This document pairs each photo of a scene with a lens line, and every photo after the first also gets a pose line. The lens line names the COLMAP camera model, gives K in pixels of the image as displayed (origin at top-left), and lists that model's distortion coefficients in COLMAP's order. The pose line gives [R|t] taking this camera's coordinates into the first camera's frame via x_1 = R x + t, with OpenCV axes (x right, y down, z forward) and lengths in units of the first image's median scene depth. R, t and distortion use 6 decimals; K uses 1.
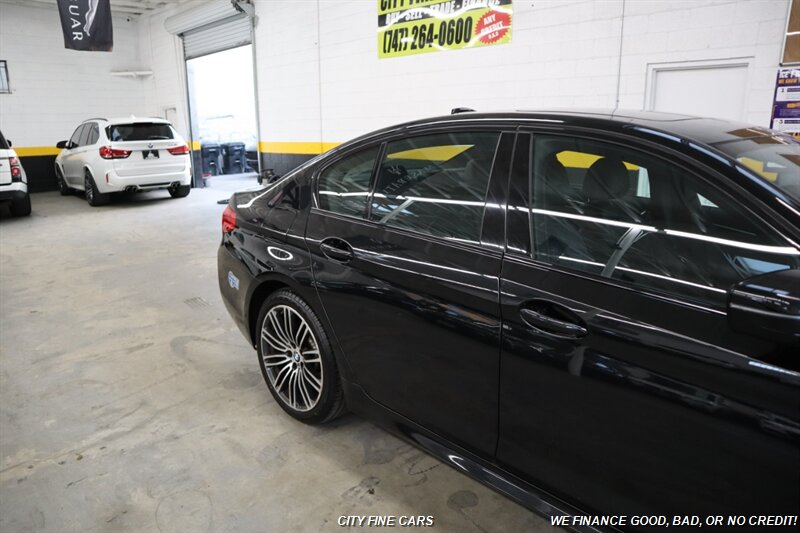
lens RADIAL K [[551.4, 0, 397.2], [0, 551.4, 268.4], [0, 0, 1]] dist [-0.117229, 0.066705]
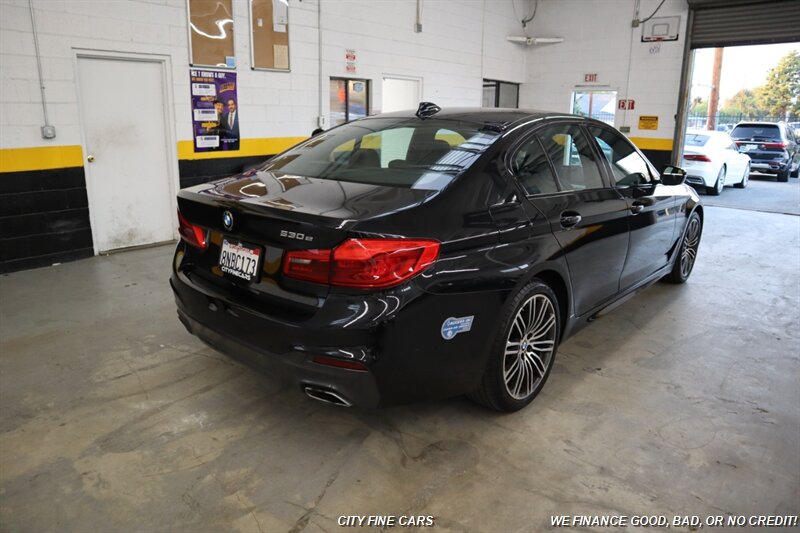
lens RADIAL K [[551.4, 0, 394.7], [0, 551.4, 268.6], [0, 0, 1]] dist [-0.117229, 0.066705]
pose [[-0.065632, -0.254845, 0.964752, -0.496417], [0.238847, 0.934718, 0.263160, -0.132267], [-0.968837, 0.247700, -0.000479, 0.536065]]
